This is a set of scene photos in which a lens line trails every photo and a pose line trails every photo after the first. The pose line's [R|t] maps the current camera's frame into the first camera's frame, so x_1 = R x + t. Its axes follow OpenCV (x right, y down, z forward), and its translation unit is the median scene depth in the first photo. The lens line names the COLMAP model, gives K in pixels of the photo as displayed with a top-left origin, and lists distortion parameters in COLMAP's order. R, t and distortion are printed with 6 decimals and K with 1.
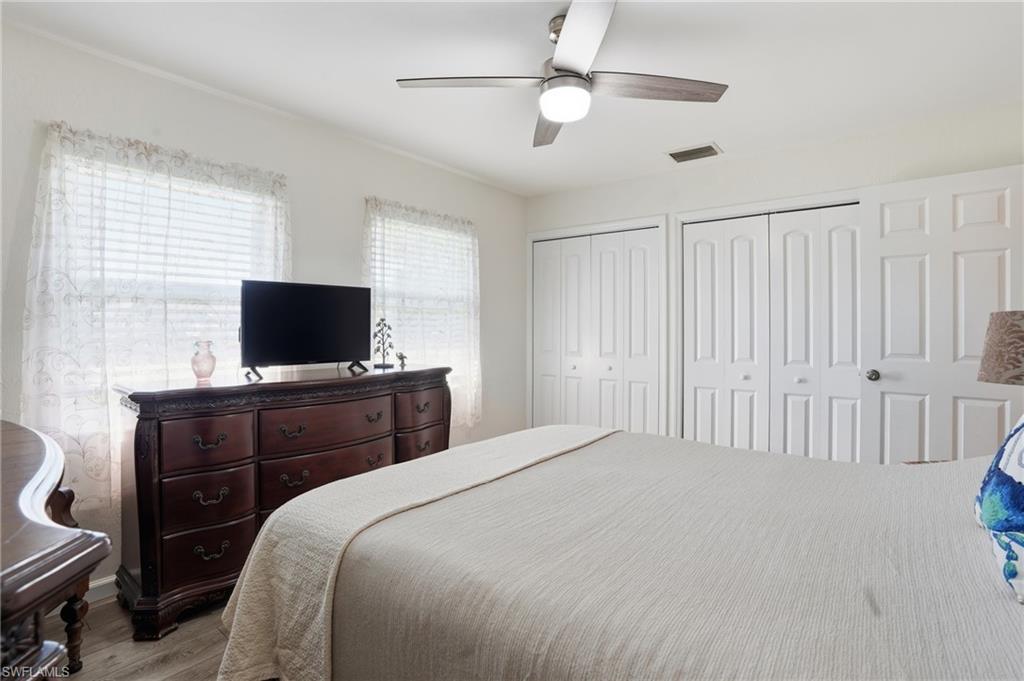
lens RADIAL K [[483.4, 0, 507.1], [0, 483.4, 332.9], [0, 0, 1]] dist [-0.025606, 0.000690]
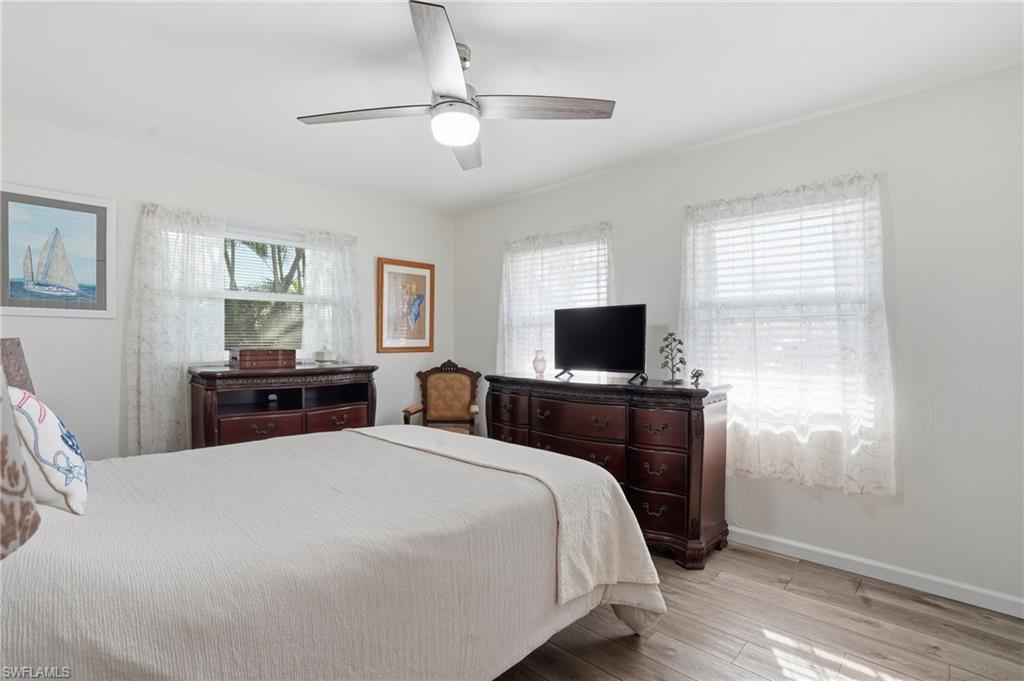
lens RADIAL K [[483.4, 0, 511.4], [0, 483.4, 347.6], [0, 0, 1]] dist [-0.025606, 0.000690]
pose [[-0.036969, 0.023713, -0.999035, 0.731968], [-0.003842, 0.999708, 0.023871, -0.022331], [0.999309, 0.004721, -0.036867, 0.716797]]
